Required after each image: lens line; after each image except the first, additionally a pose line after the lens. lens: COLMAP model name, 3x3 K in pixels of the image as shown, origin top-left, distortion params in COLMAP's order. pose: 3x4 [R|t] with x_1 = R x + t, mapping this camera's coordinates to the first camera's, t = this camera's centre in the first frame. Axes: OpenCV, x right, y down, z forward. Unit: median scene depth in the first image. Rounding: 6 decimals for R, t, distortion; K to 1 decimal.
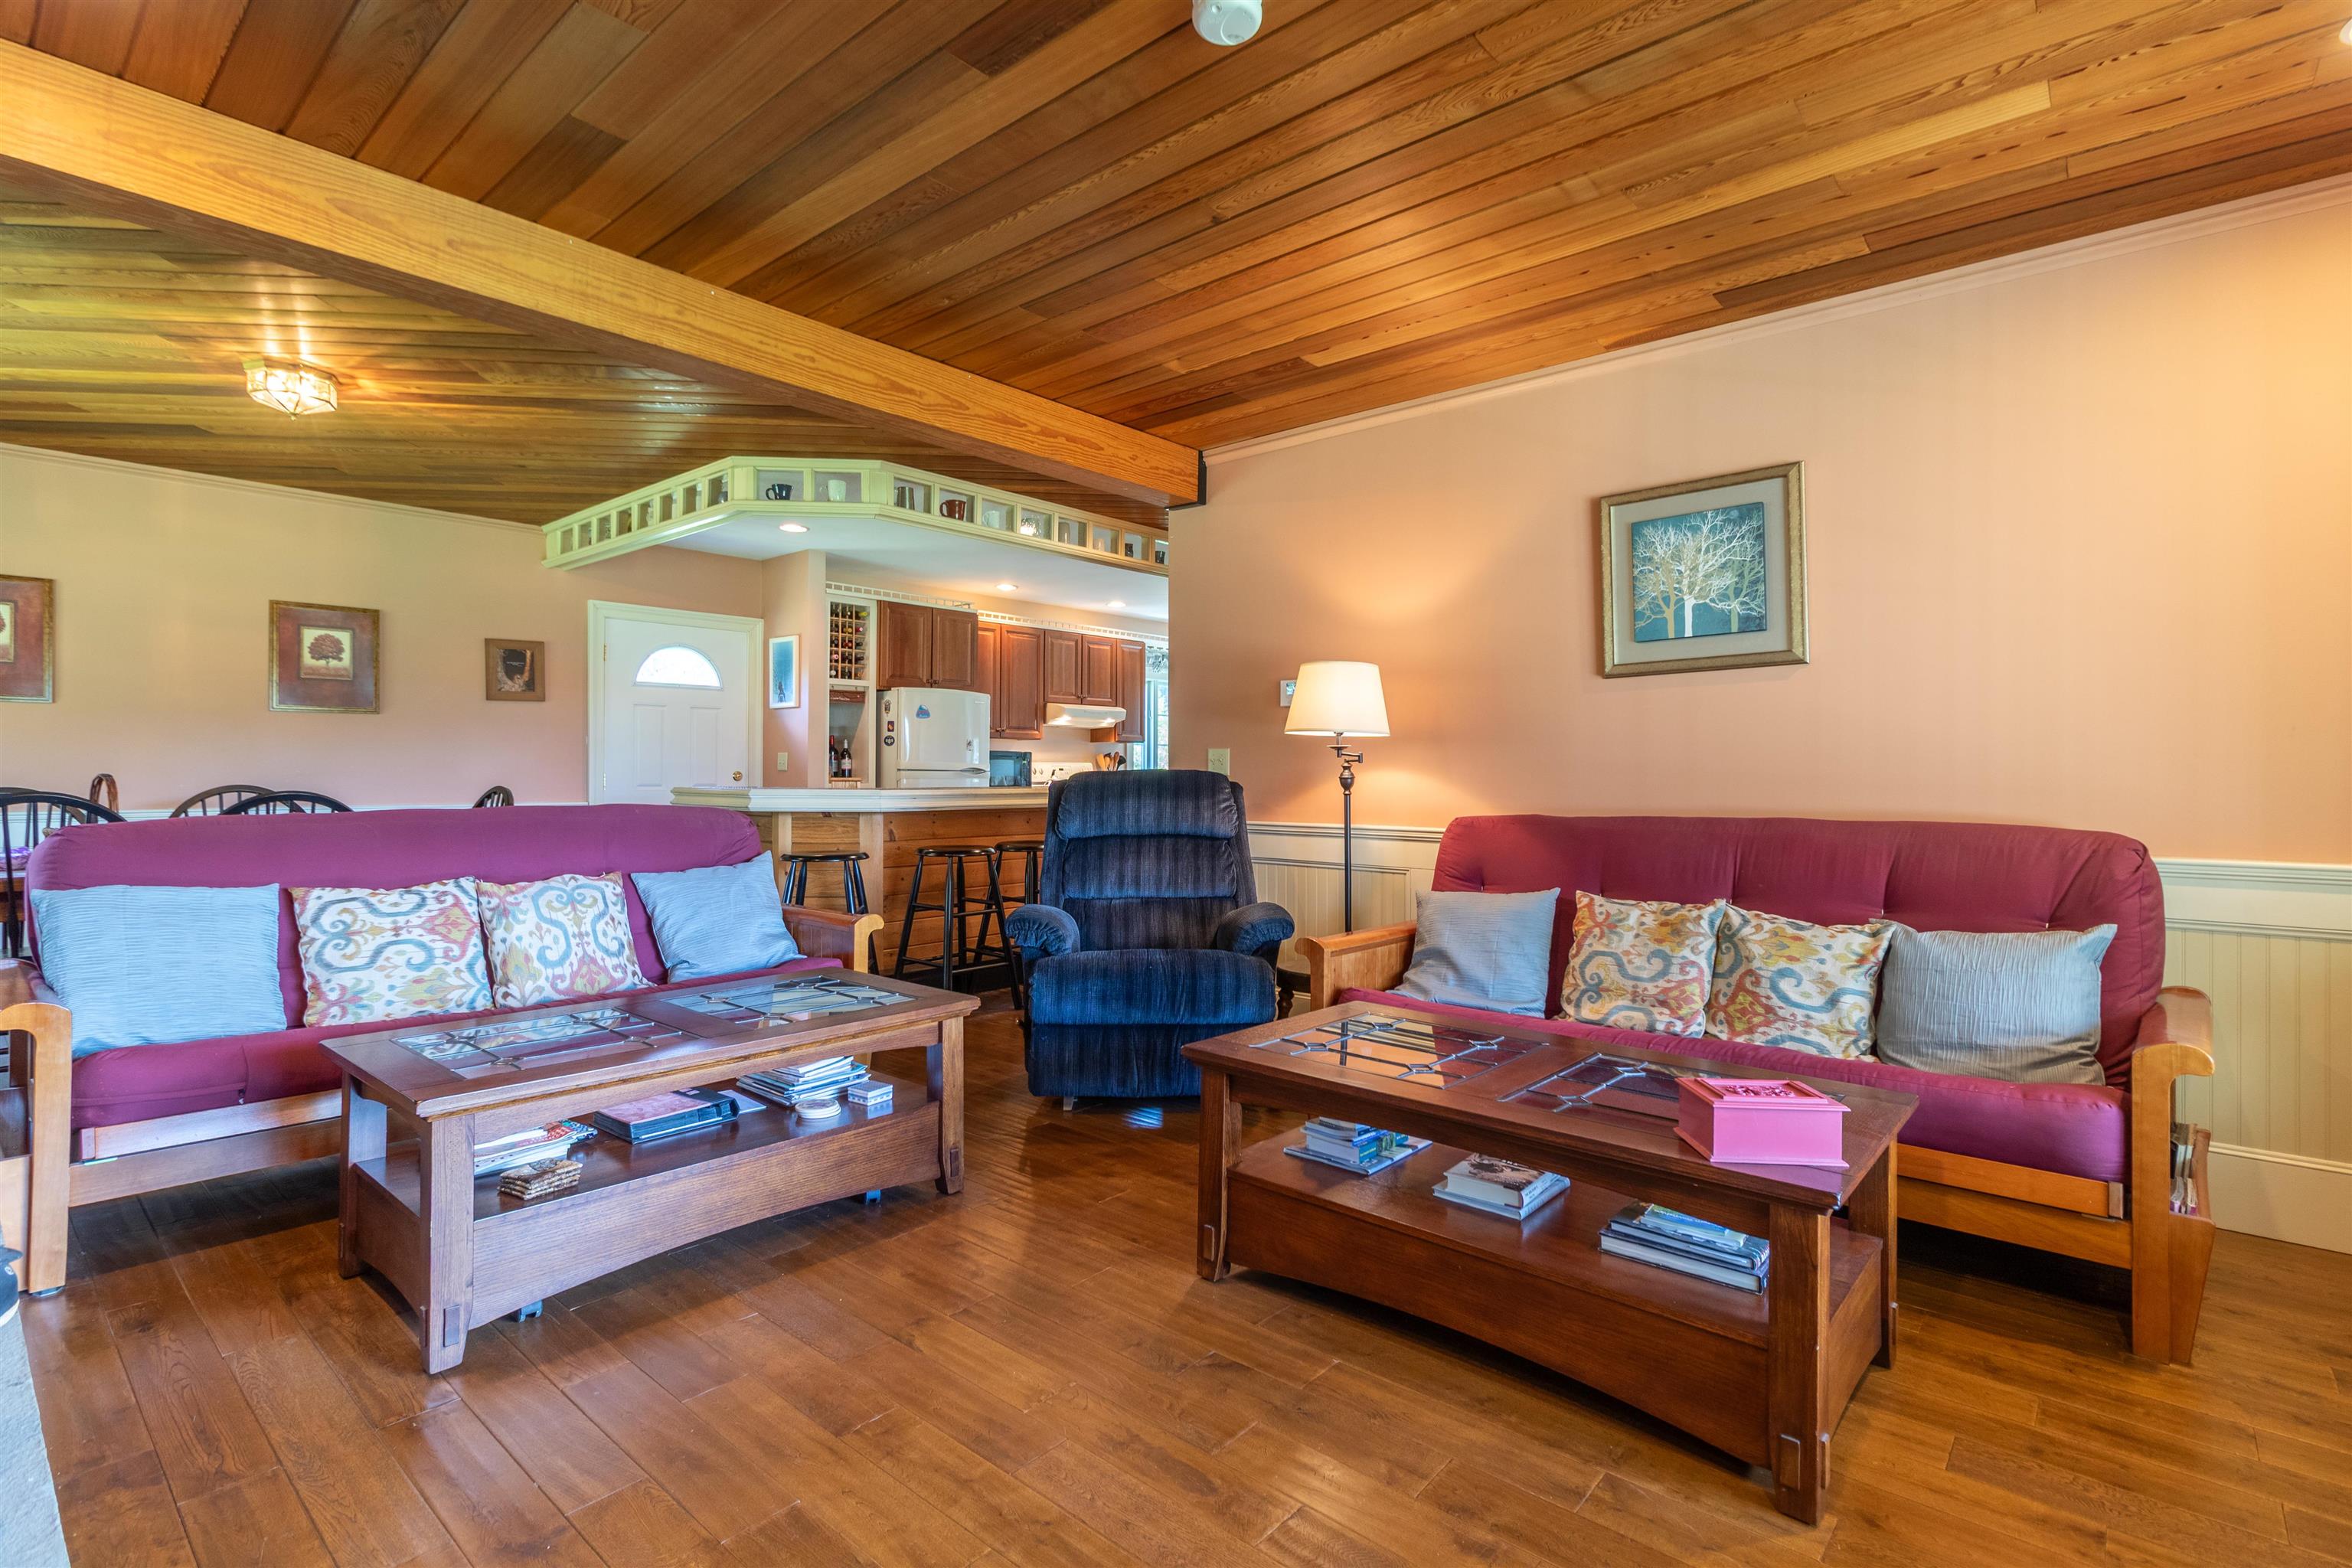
lens RADIAL K [[1107.1, 0, 1186.9], [0, 1107.1, 766.2], [0, 0, 1]] dist [0.002107, 0.001377]
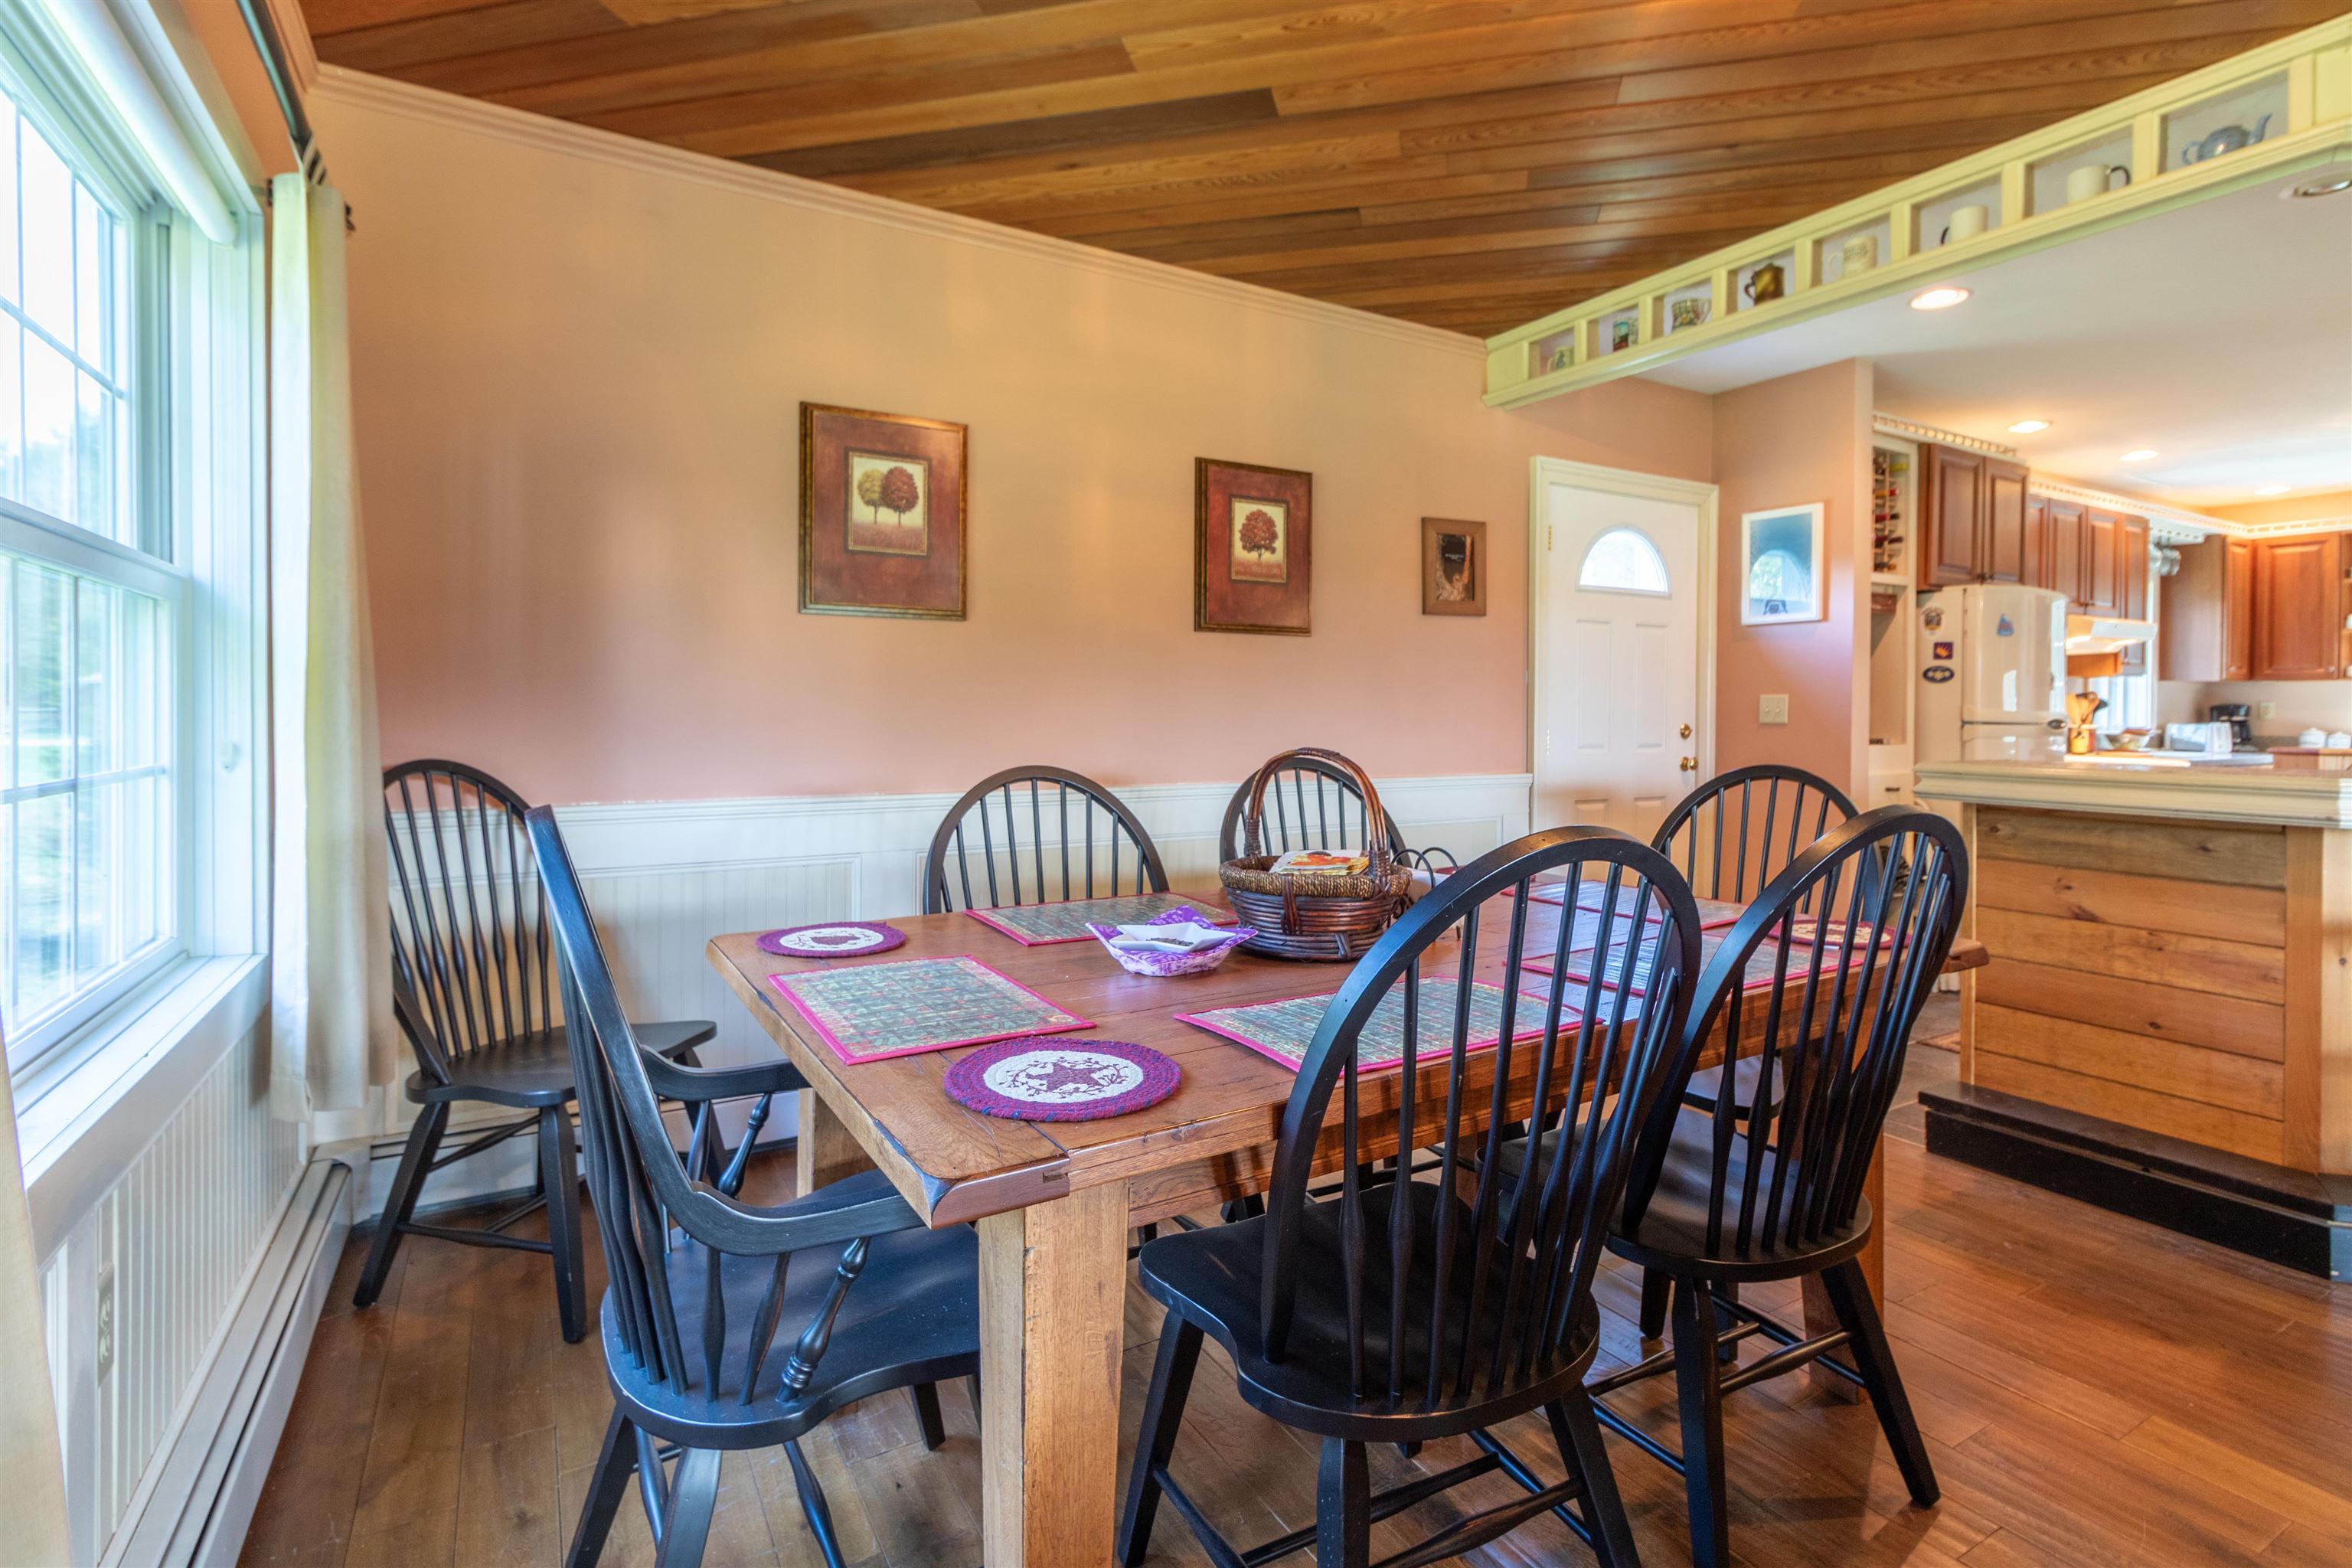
lens RADIAL K [[1098.5, 0, 1177.4], [0, 1098.5, 725.6], [0, 0, 1]] dist [0.001613, 0.000902]
pose [[0.945495, 0.006381, -0.325574, -0.546399], [-0.000483, 0.999834, 0.018194, -0.006887], [0.325636, -0.017046, 0.945342, 0.347397]]
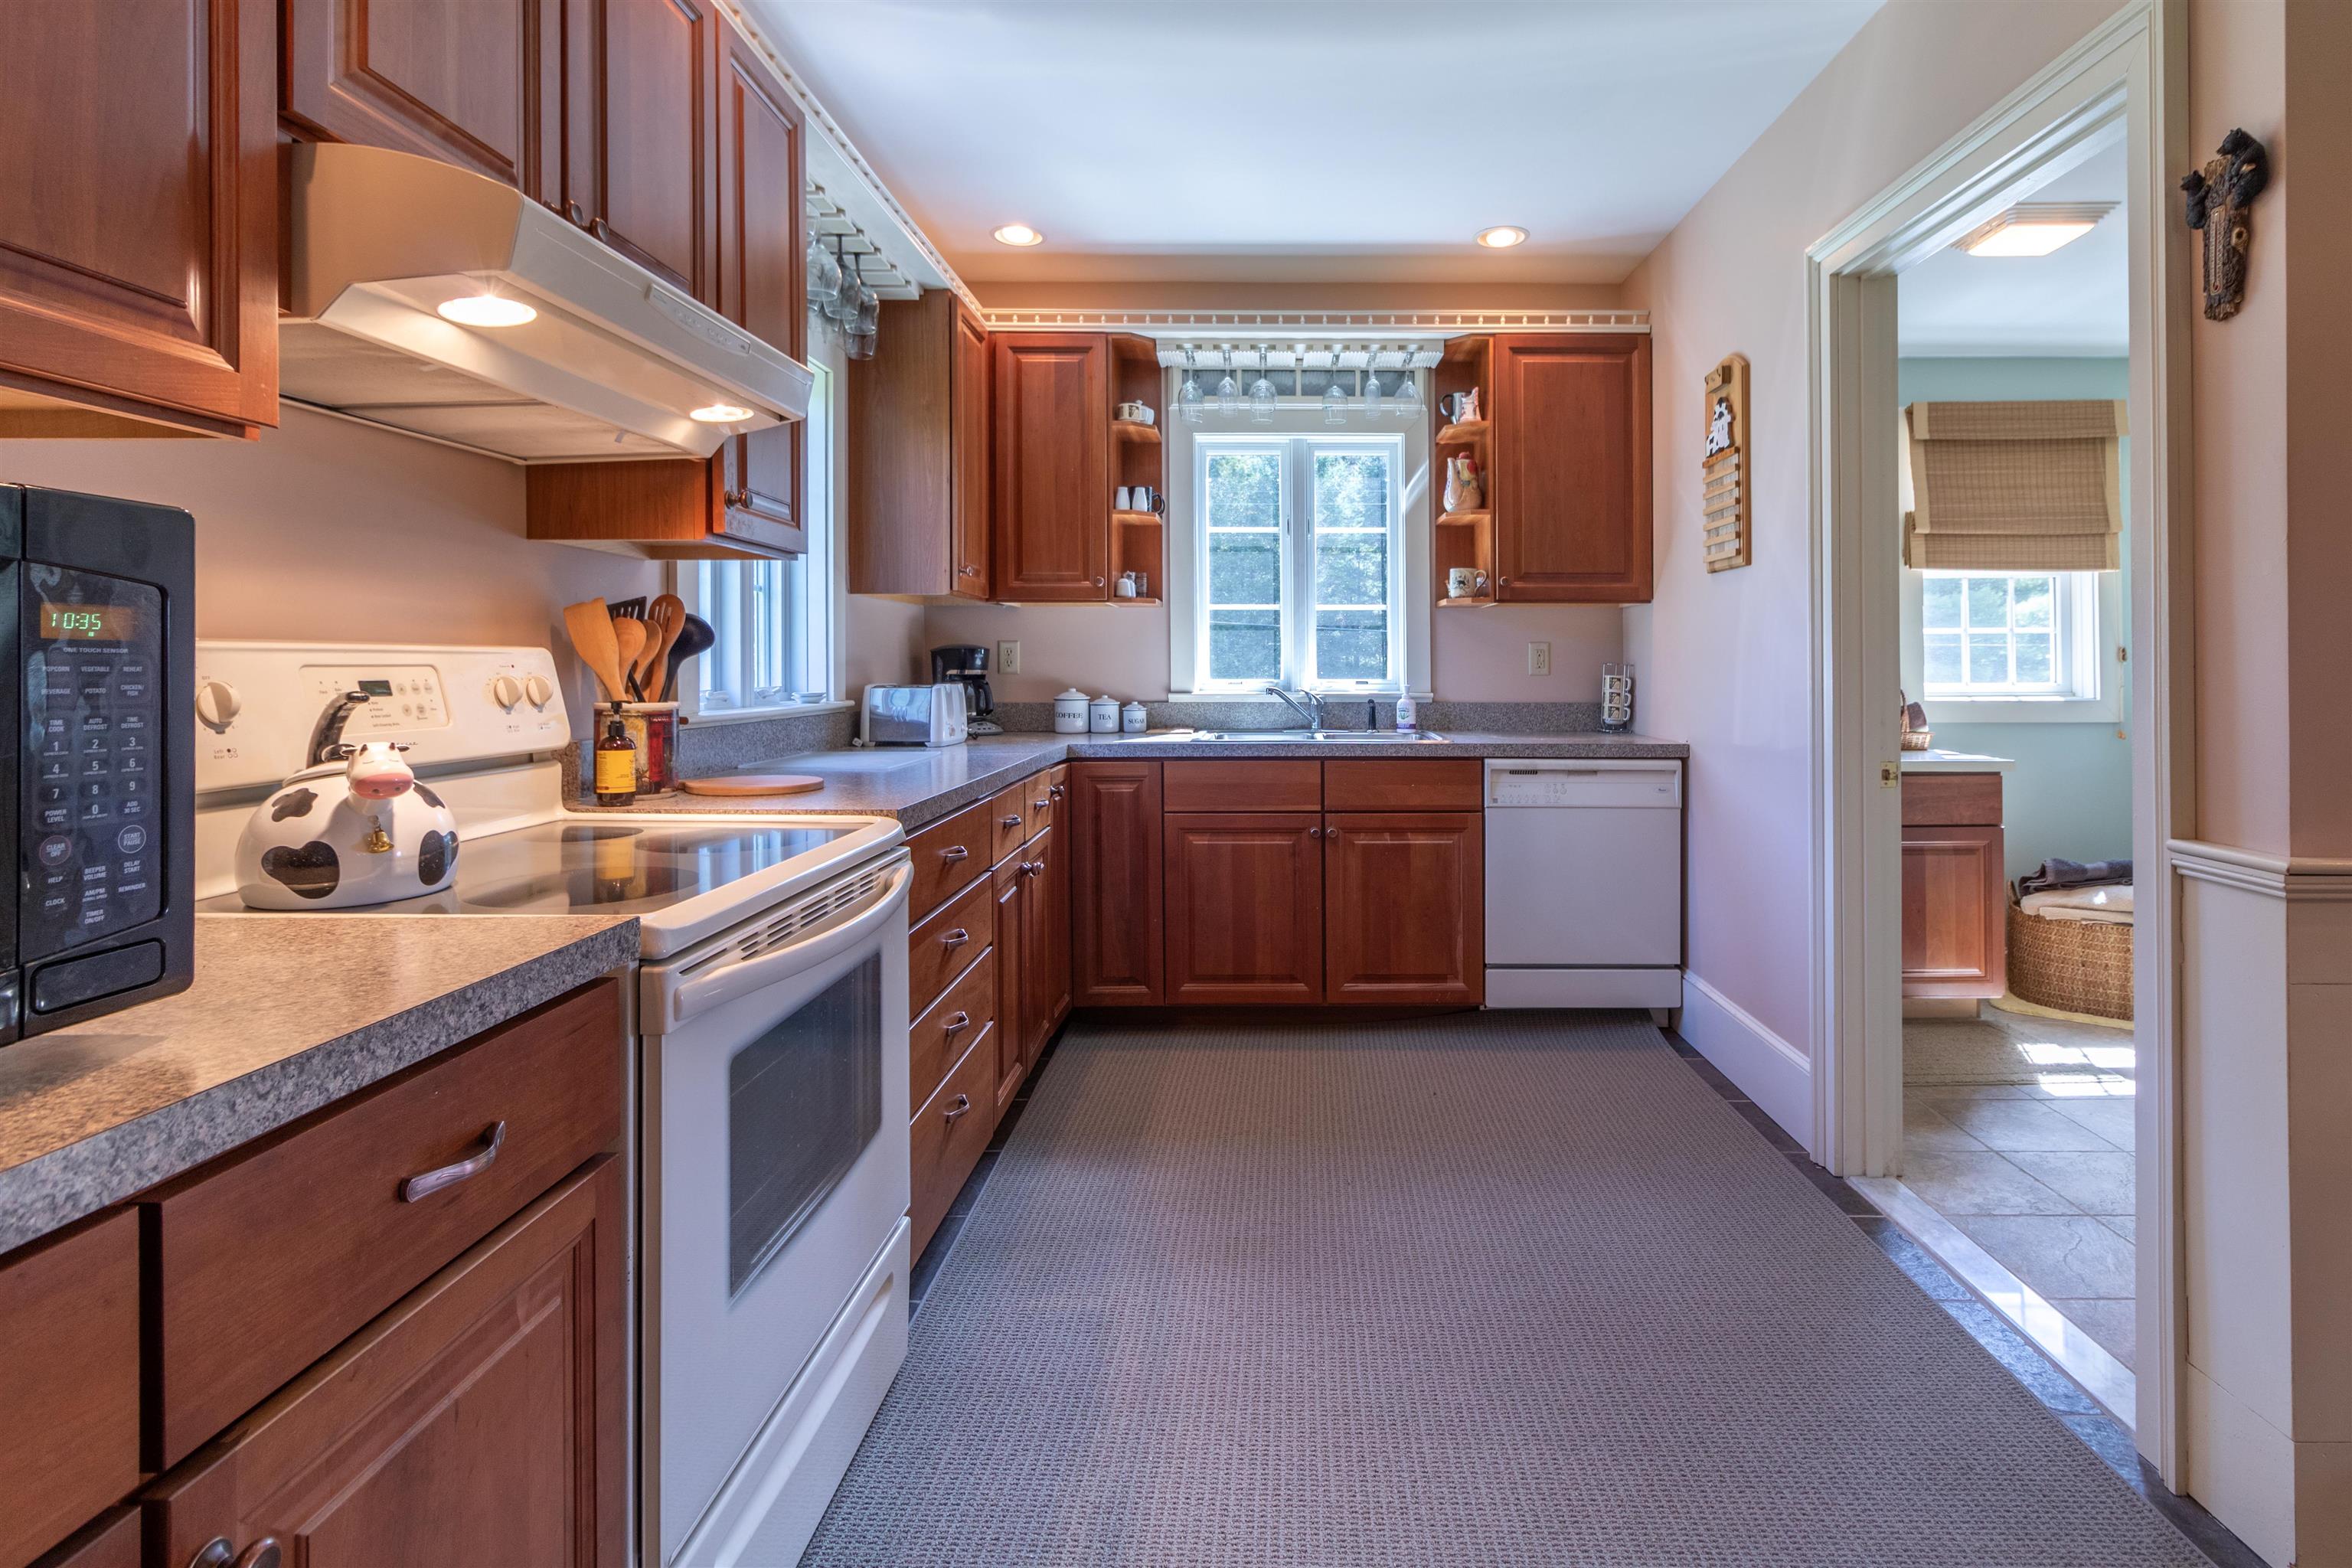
lens RADIAL K [[1140.1, 0, 1205.4], [0, 1140.1, 659.9], [0, 0, 1]] dist [0.001493, 0.000376]
pose [[0.789032, 0.001917, 0.614349, -0.176718], [-0.003267, 0.999994, 0.001075, -0.002295], [-0.614343, -0.002855, 0.789034, 1.179986]]
